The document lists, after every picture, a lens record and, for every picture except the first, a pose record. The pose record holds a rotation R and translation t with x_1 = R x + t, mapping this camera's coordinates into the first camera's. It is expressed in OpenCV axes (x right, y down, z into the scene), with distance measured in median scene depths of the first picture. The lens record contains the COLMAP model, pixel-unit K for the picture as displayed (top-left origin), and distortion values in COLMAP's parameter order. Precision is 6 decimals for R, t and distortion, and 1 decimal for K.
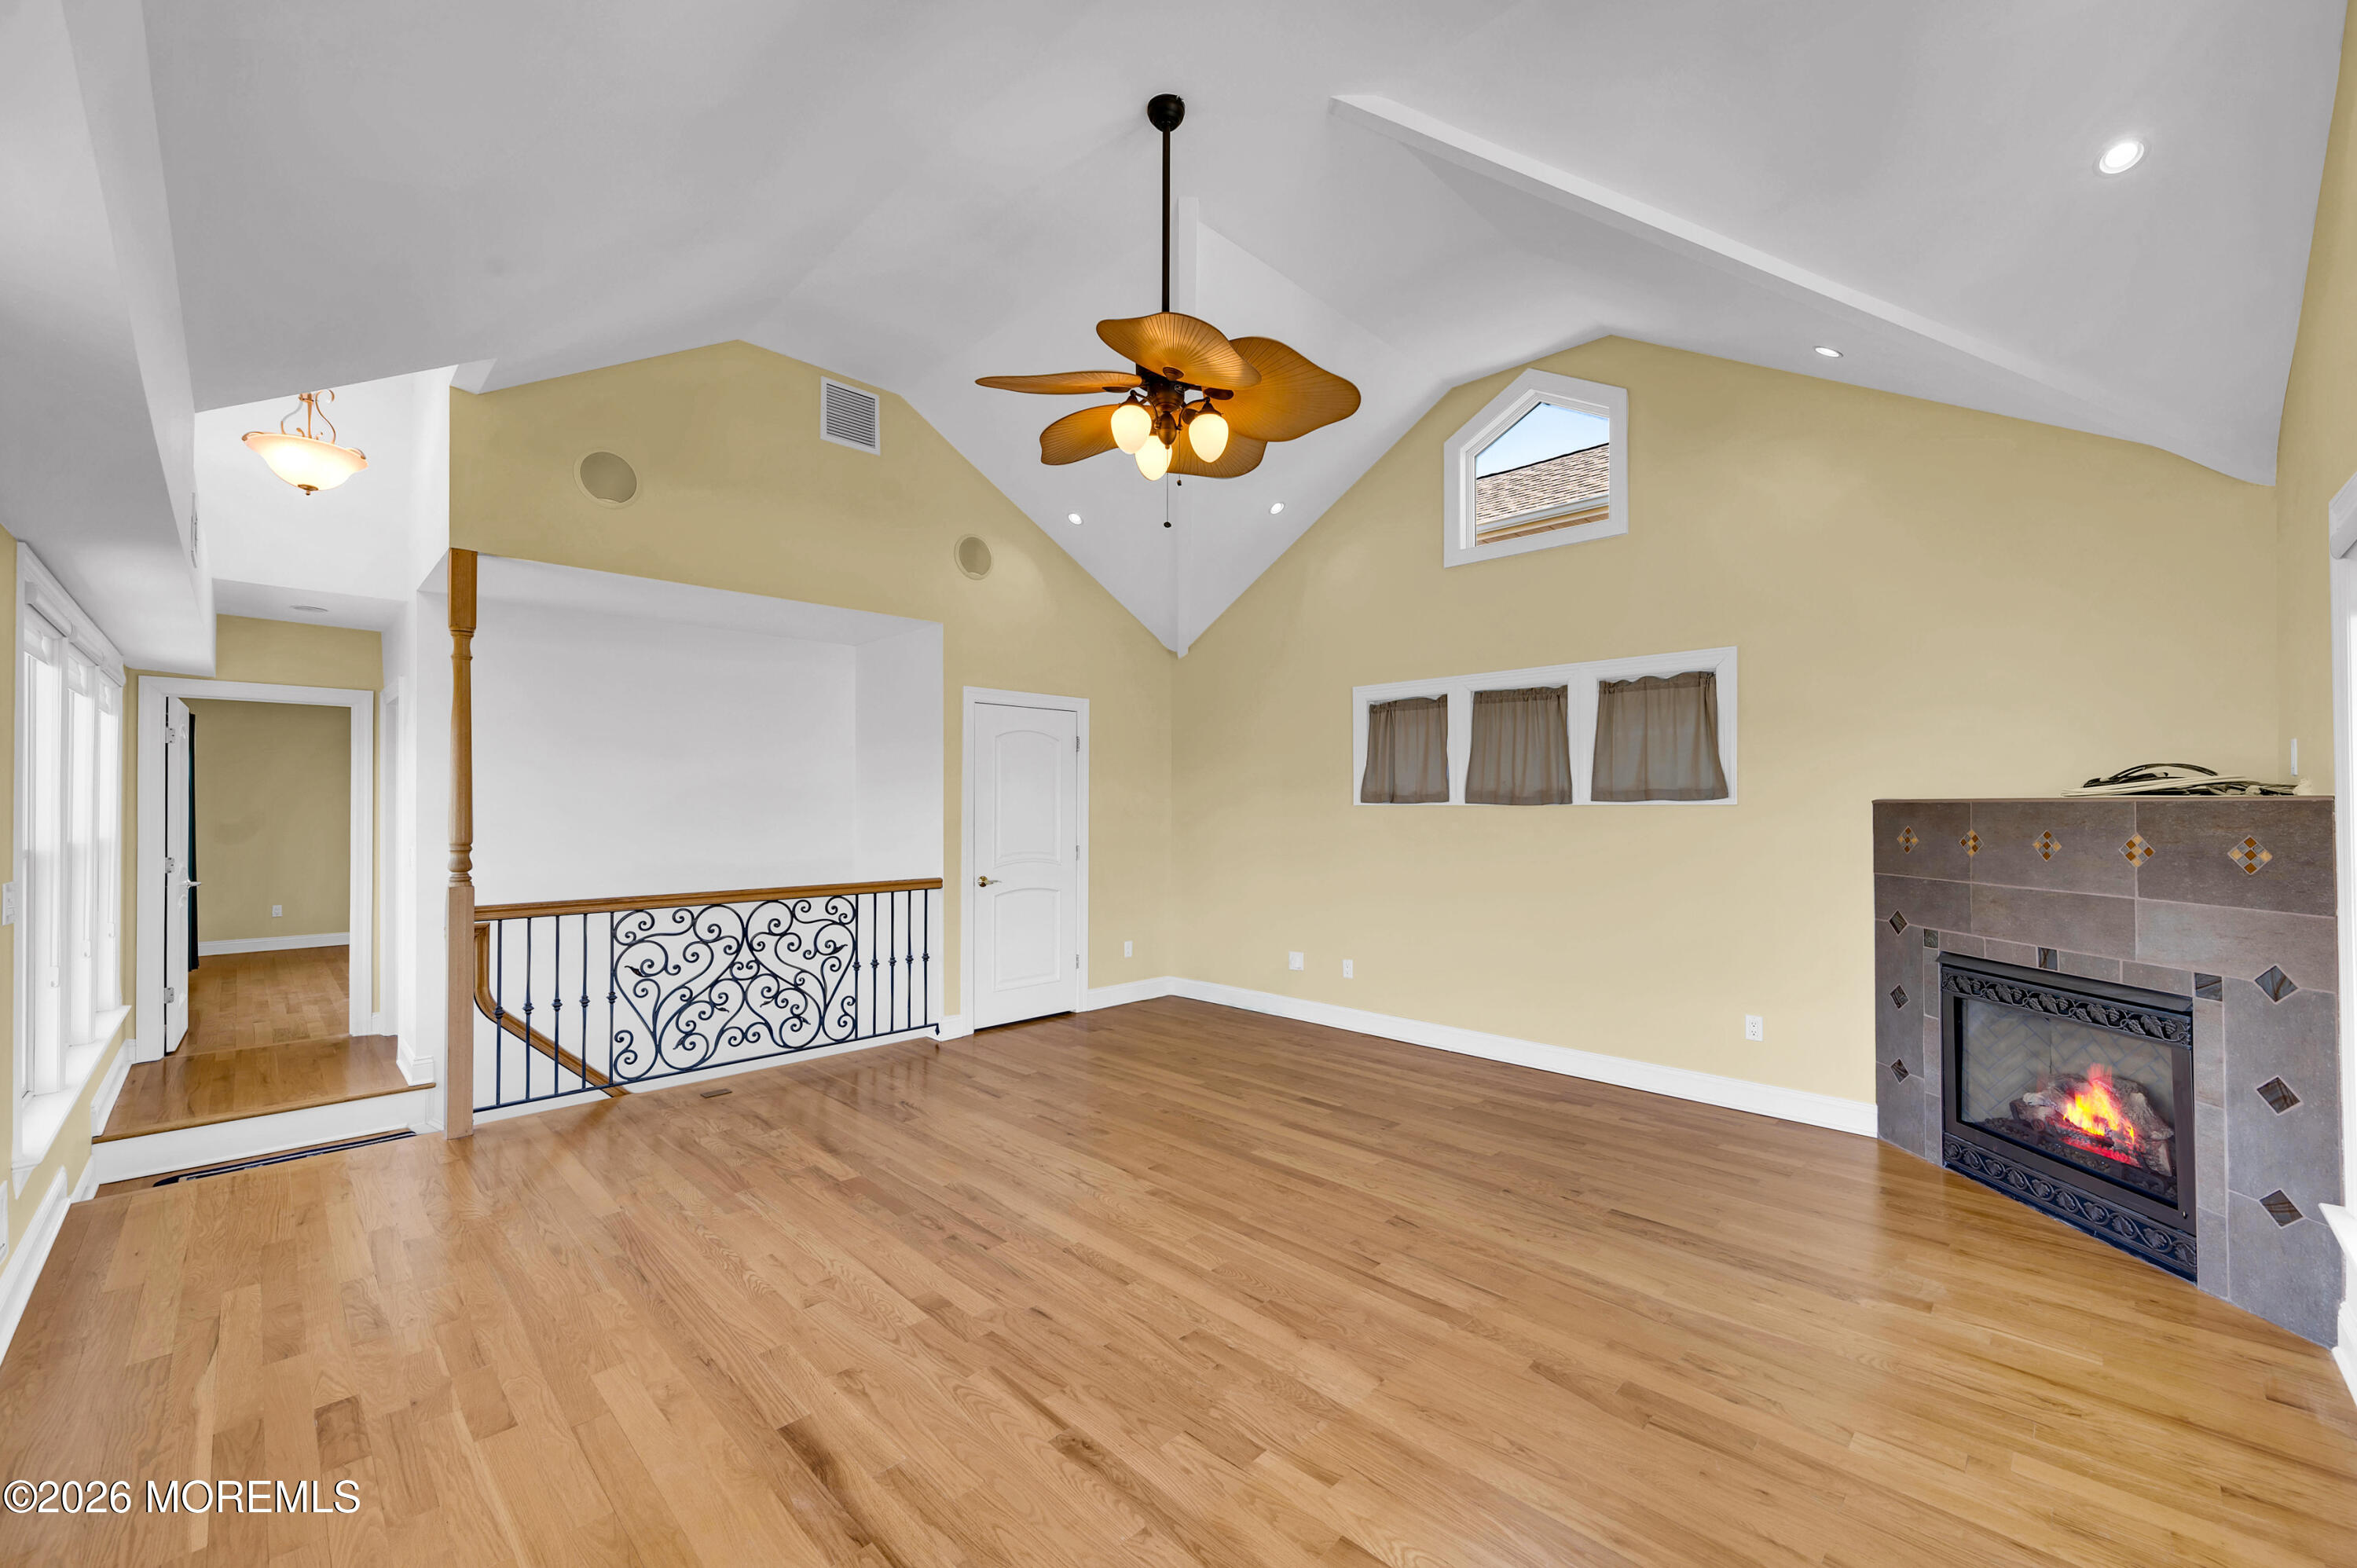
lens RADIAL K [[927.3, 0, 1168.0], [0, 927.3, 796.8], [0, 0, 1]] dist [-0.000826, 0.000600]
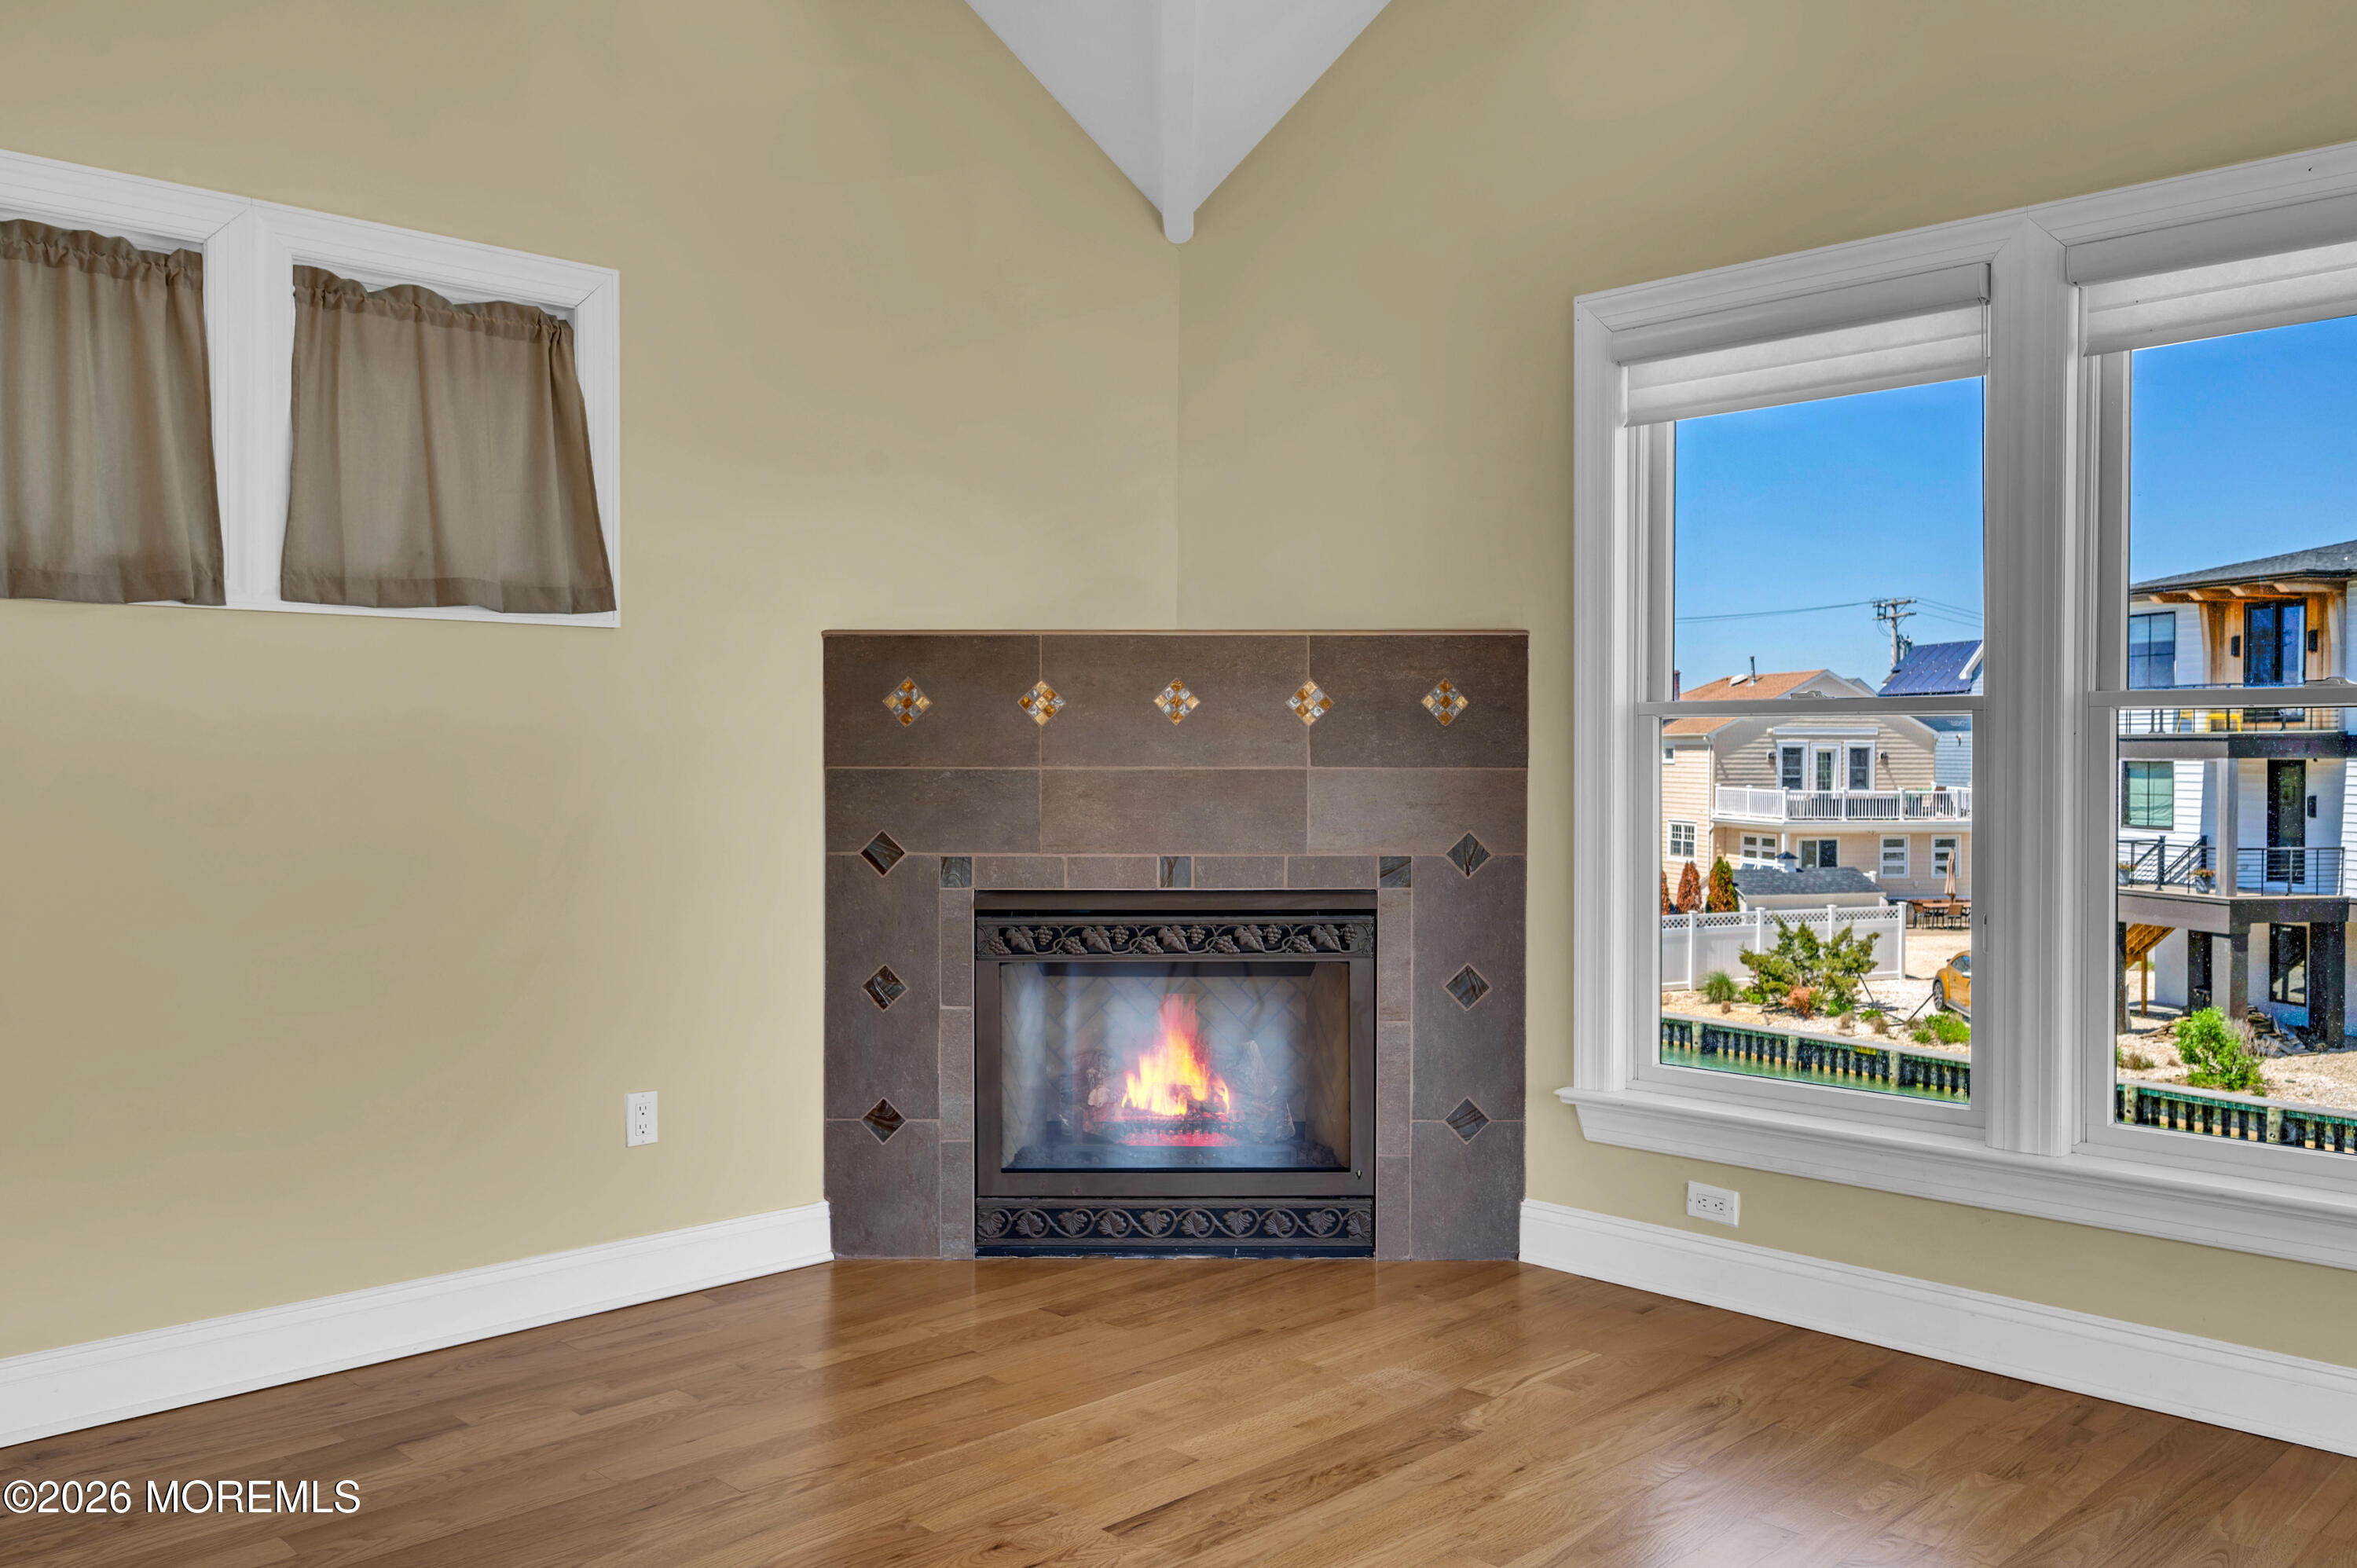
lens RADIAL K [[1903.6, 0, 1175.4], [0, 1903.6, 776.9], [0, 0, 1]] dist [0.006592, 0.003158]
pose [[0.004870, -0.017191, 0.999840, -0.274915], [-0.011151, 0.999789, 0.017244, 0.056130], [-0.999926, -0.011233, 0.004677, 0.668037]]
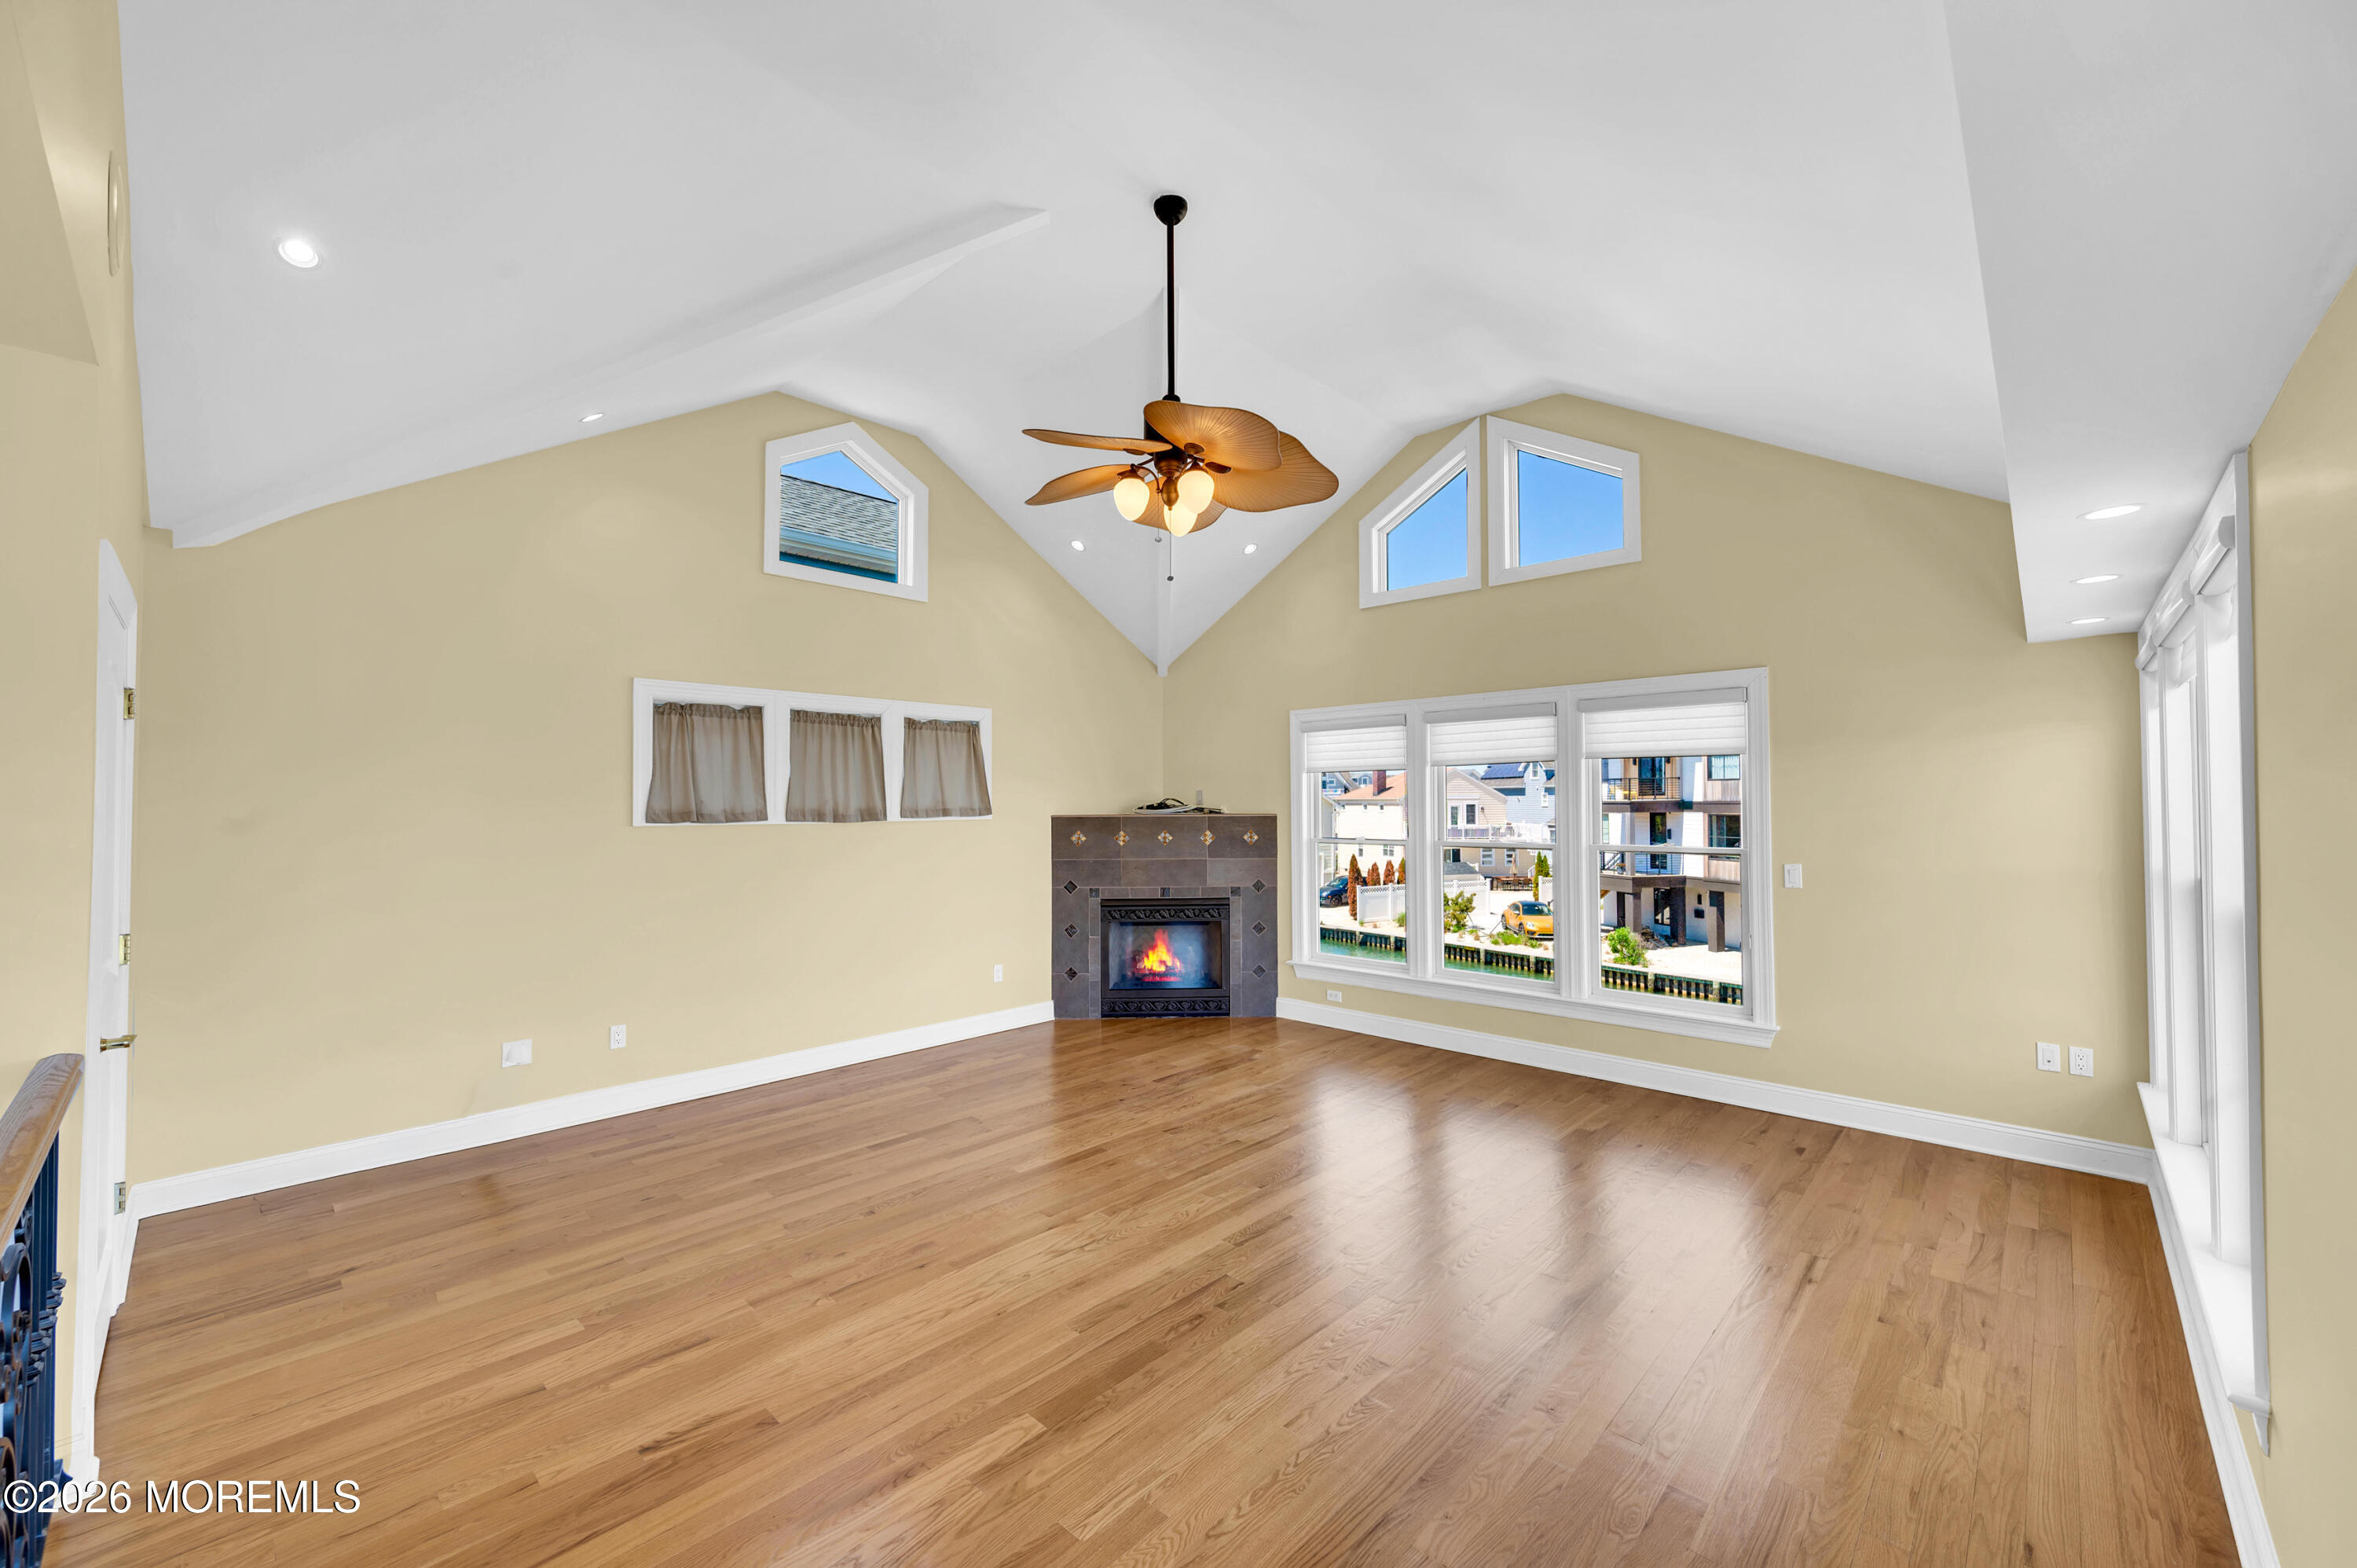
lens RADIAL K [[927.3, 0, 1175.0], [0, 927.3, 792.3], [0, 0, 1]] dist [-0.000826, 0.000600]
pose [[-0.026445, 0.011194, 0.999588, -0.751728], [-0.004971, 0.999923, -0.011329, -0.016908], [-0.999638, -0.005268, -0.026388, 0.694518]]
